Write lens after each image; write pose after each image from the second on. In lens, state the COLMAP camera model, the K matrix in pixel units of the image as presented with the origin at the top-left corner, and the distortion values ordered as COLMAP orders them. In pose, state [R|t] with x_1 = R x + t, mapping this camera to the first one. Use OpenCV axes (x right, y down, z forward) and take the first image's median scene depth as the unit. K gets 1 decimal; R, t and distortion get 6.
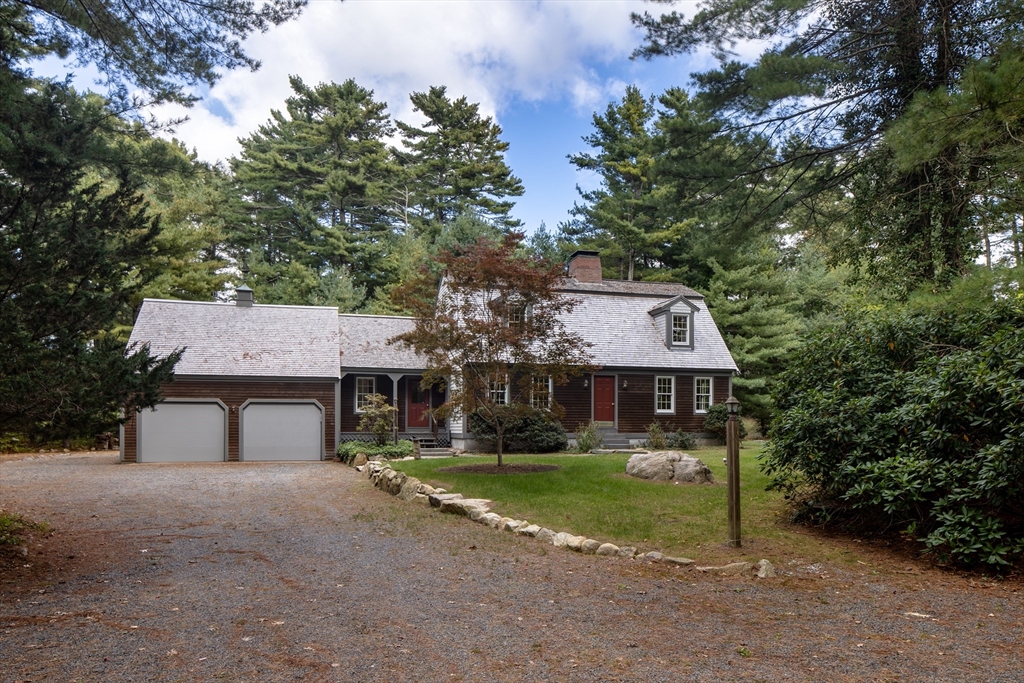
lens RADIAL K [[724.7, 0, 526.6], [0, 724.7, 344.2], [0, 0, 1]] dist [0.002161, 0.002523]
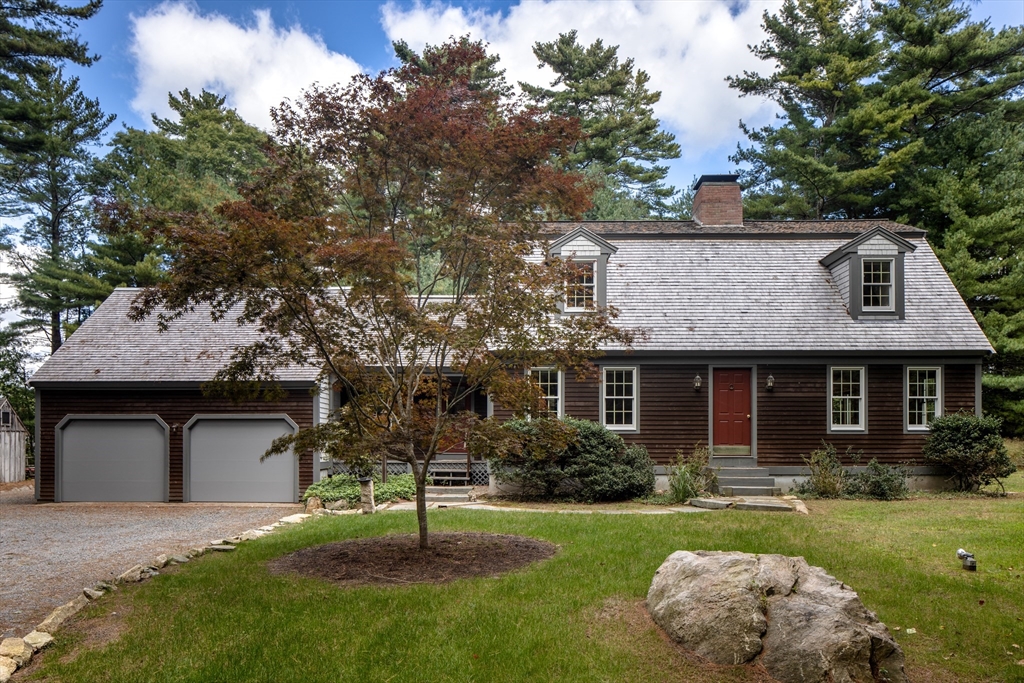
lens RADIAL K [[712.4, 0, 509.9], [0, 712.4, 395.8], [0, 0, 1]] dist [-0.004676, 0.001636]
pose [[0.951815, -0.019331, -0.306063, 0.105361], [0.035194, 0.998303, 0.046395, 0.030715], [0.304646, -0.054931, 0.950880, 0.370524]]
